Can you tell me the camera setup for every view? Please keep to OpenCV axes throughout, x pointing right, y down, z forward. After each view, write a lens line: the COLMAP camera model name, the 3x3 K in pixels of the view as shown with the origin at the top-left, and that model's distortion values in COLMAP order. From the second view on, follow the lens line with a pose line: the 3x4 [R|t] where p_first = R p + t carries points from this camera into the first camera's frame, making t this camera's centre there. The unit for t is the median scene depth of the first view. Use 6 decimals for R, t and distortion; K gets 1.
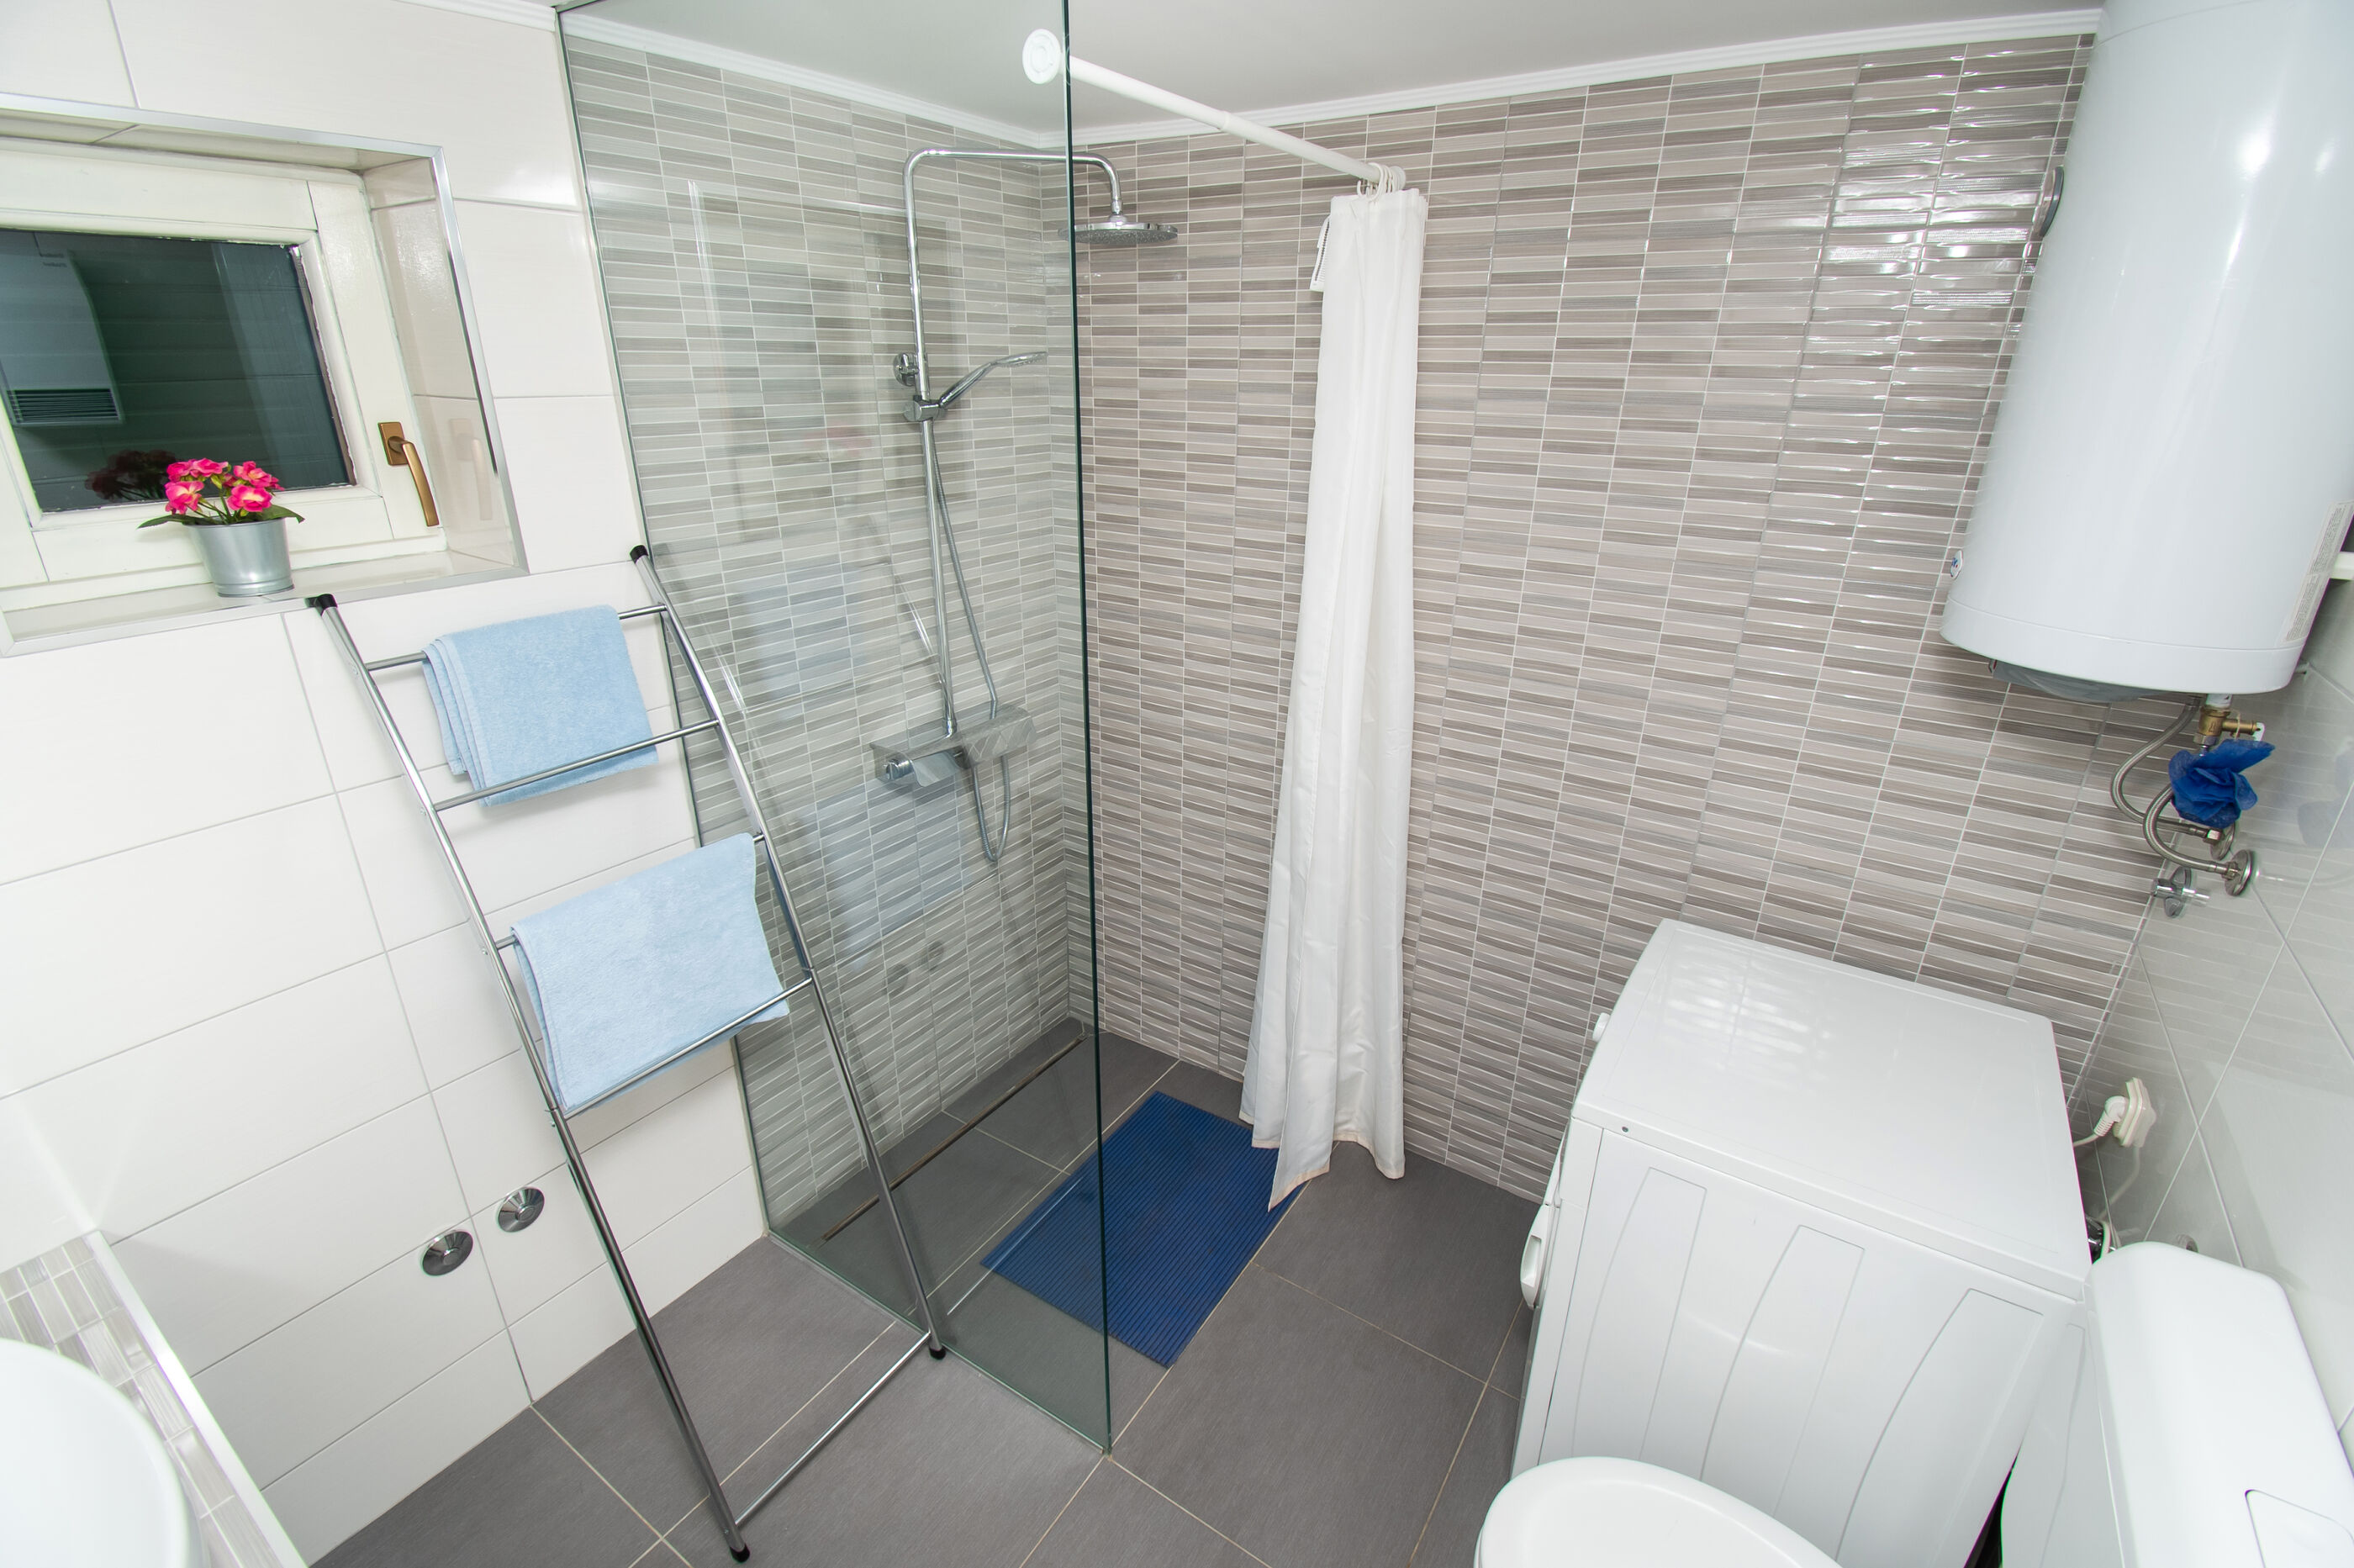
lens RADIAL K [[1051.6, 0, 1179.0], [0, 1051.6, 746.2], [0, 0, 1]] dist [0.012507, -0.015876]
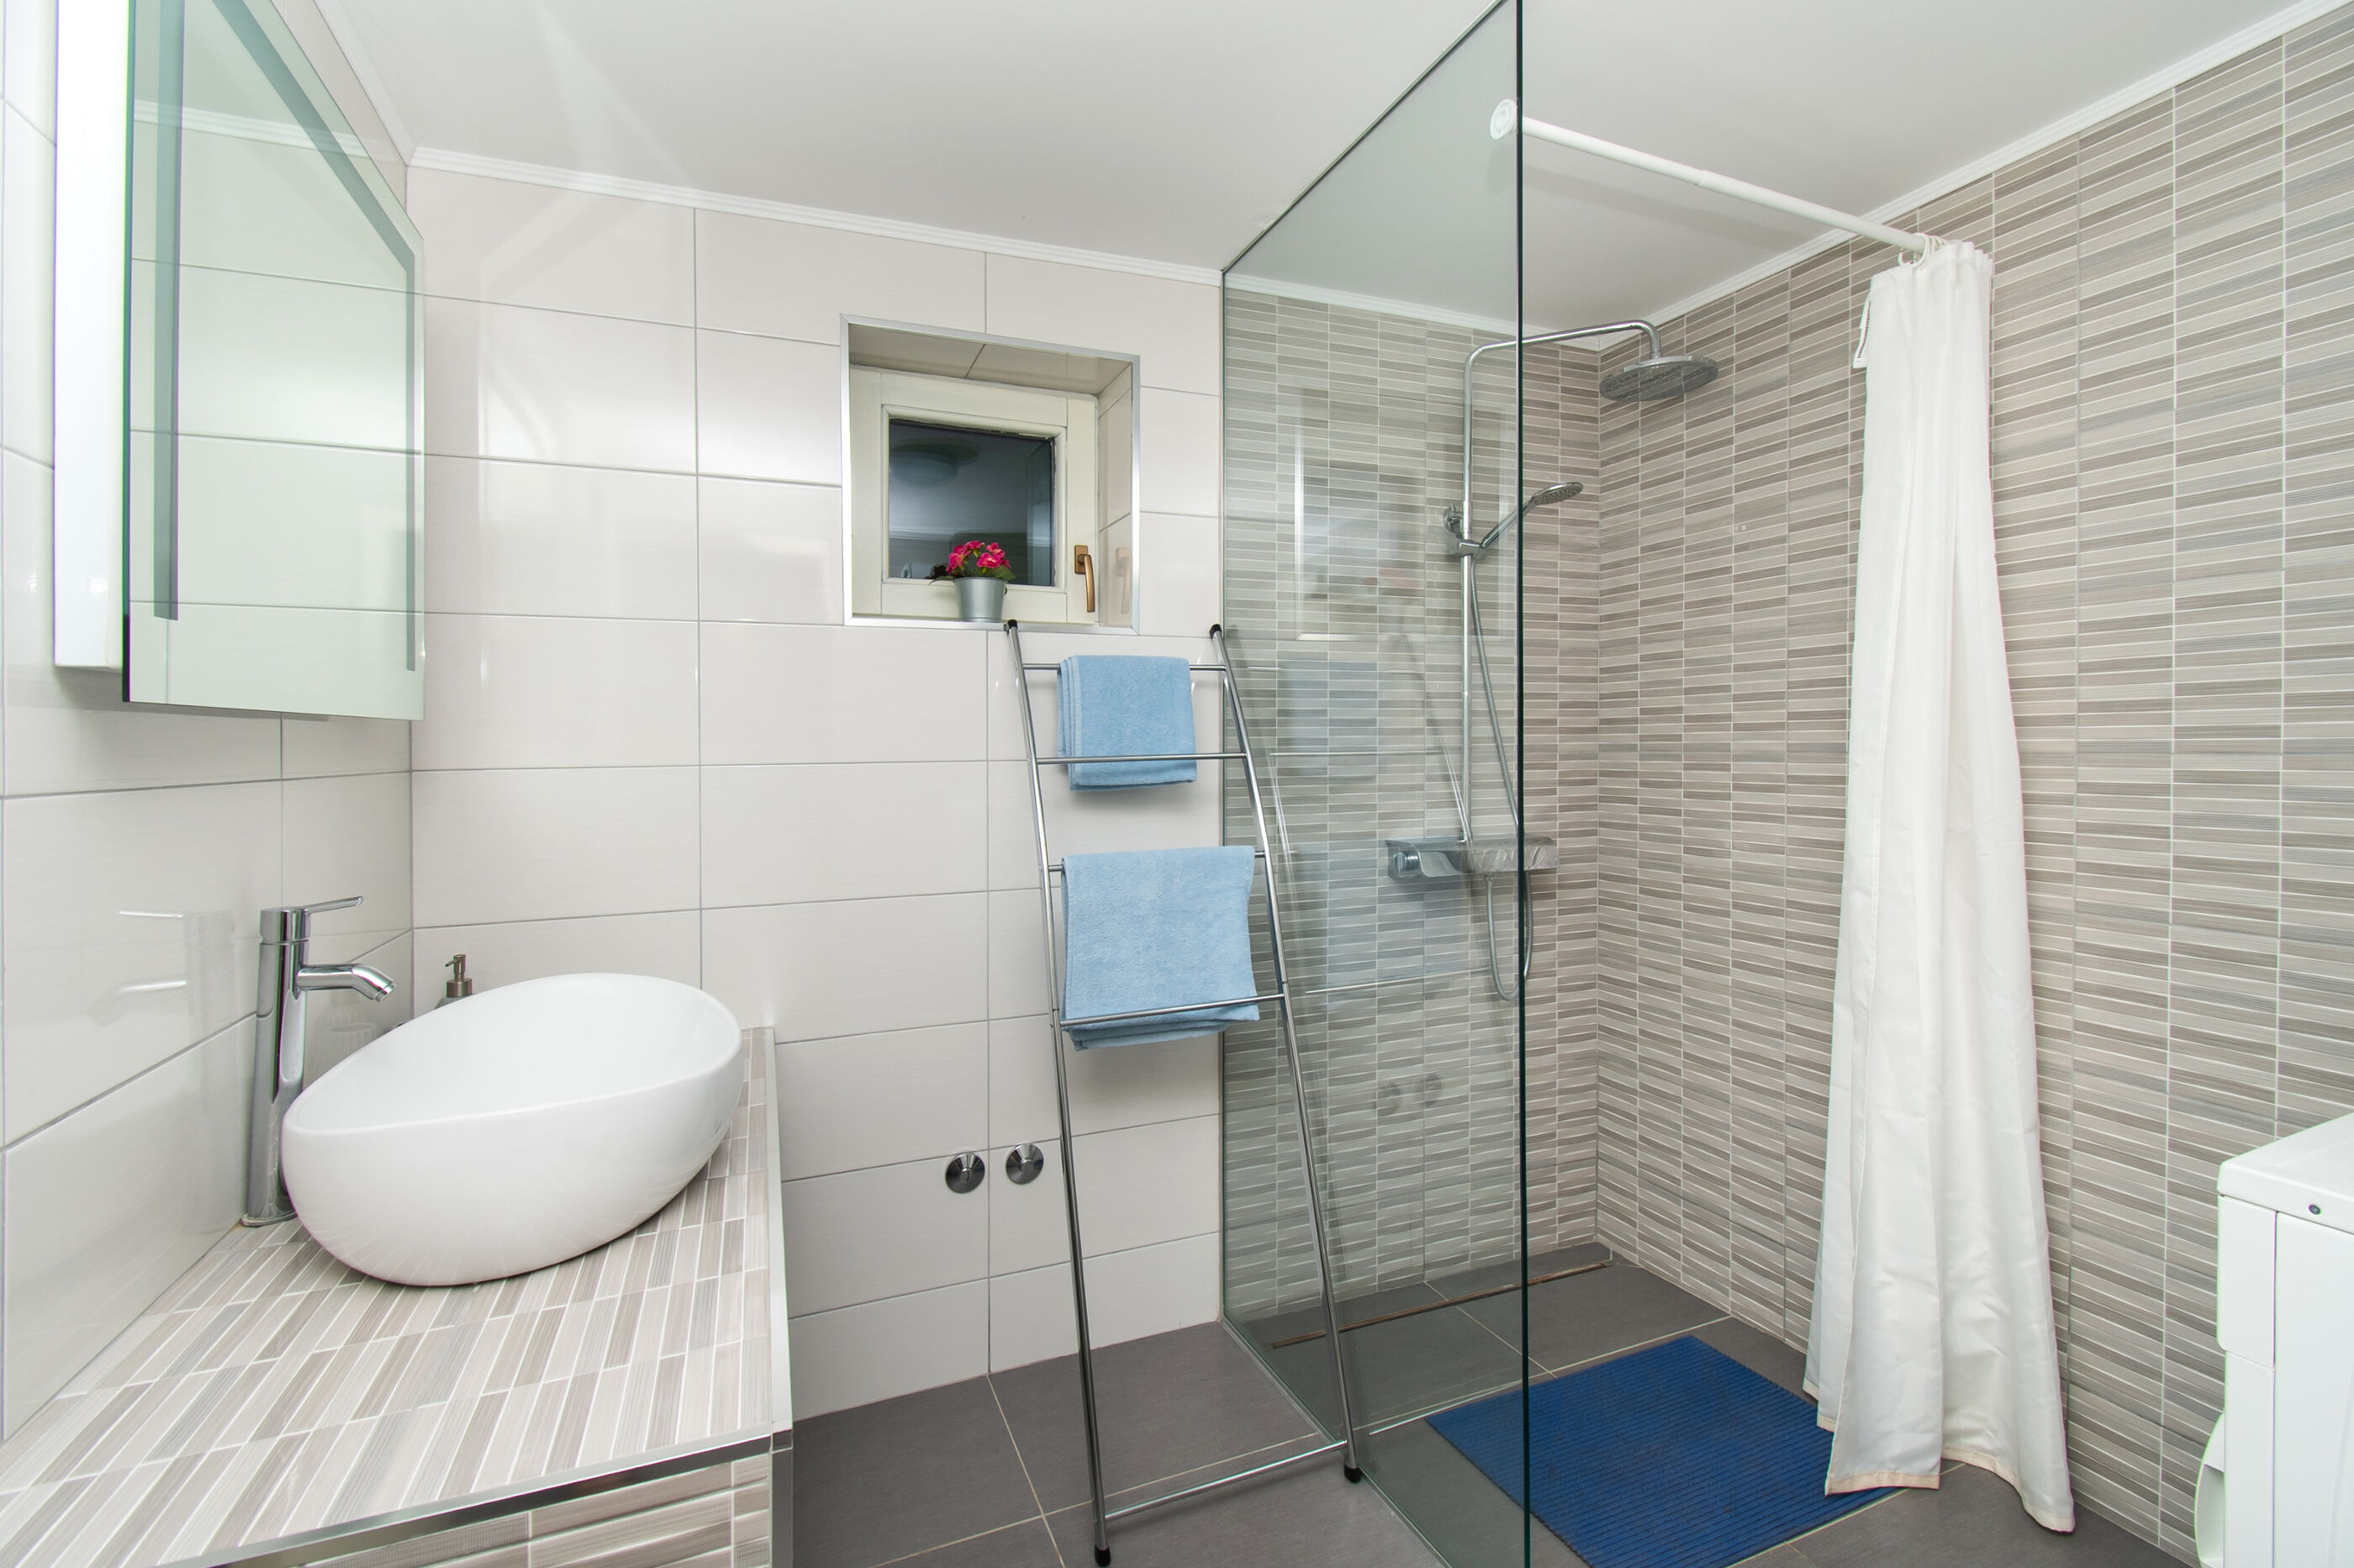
lens RADIAL K [[1060.5, 0, 1179.3], [0, 1060.5, 728.9], [0, 0, 1]] dist [0.037848, -0.029298]
pose [[0.832820, -0.009752, -0.553458, 0.148316], [-0.189971, 0.934085, -0.302318, 0.294839], [0.519925, 0.356918, 0.776072, 0.017828]]
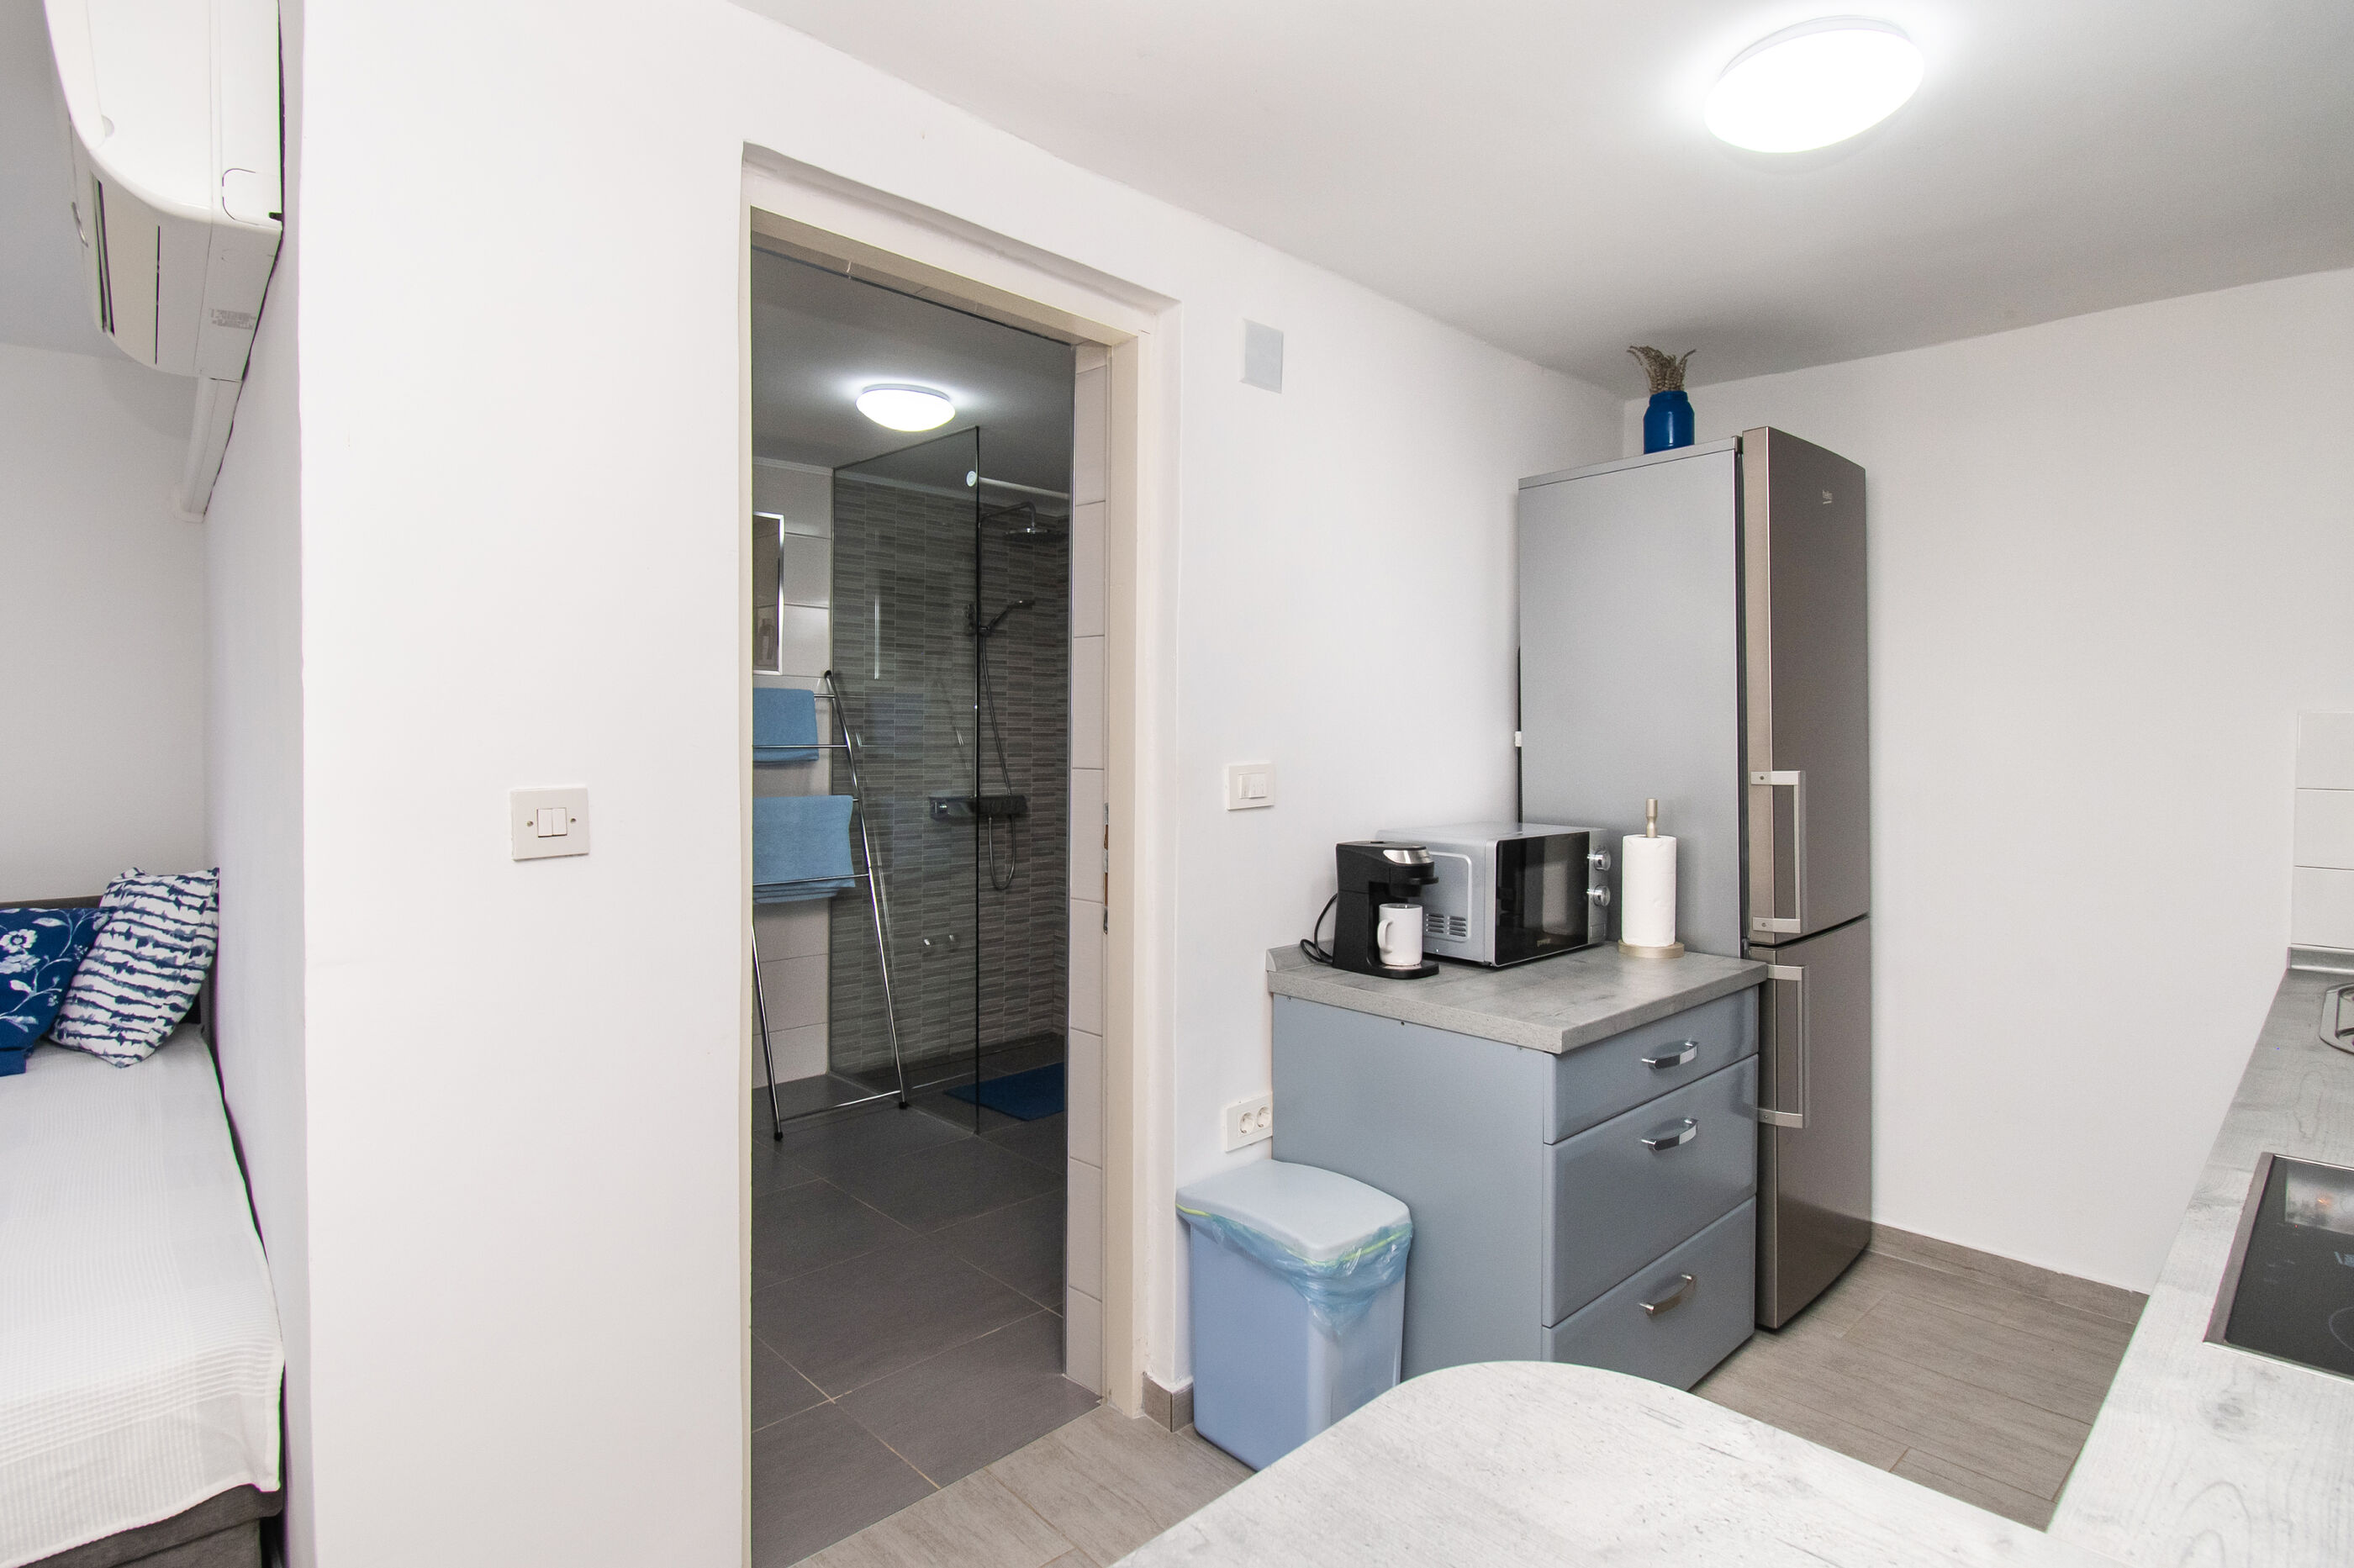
lens RADIAL K [[1198.2, 0, 1177.0], [0, 1198.2, 784.0], [0, 0, 1]] dist [0.000184, -0.009904]
pose [[0.974043, 0.012974, -0.225990, 0.719383], [-0.085102, 0.946103, -0.312484, 0.700888], [0.209756, 0.323605, 0.922650, -1.025695]]
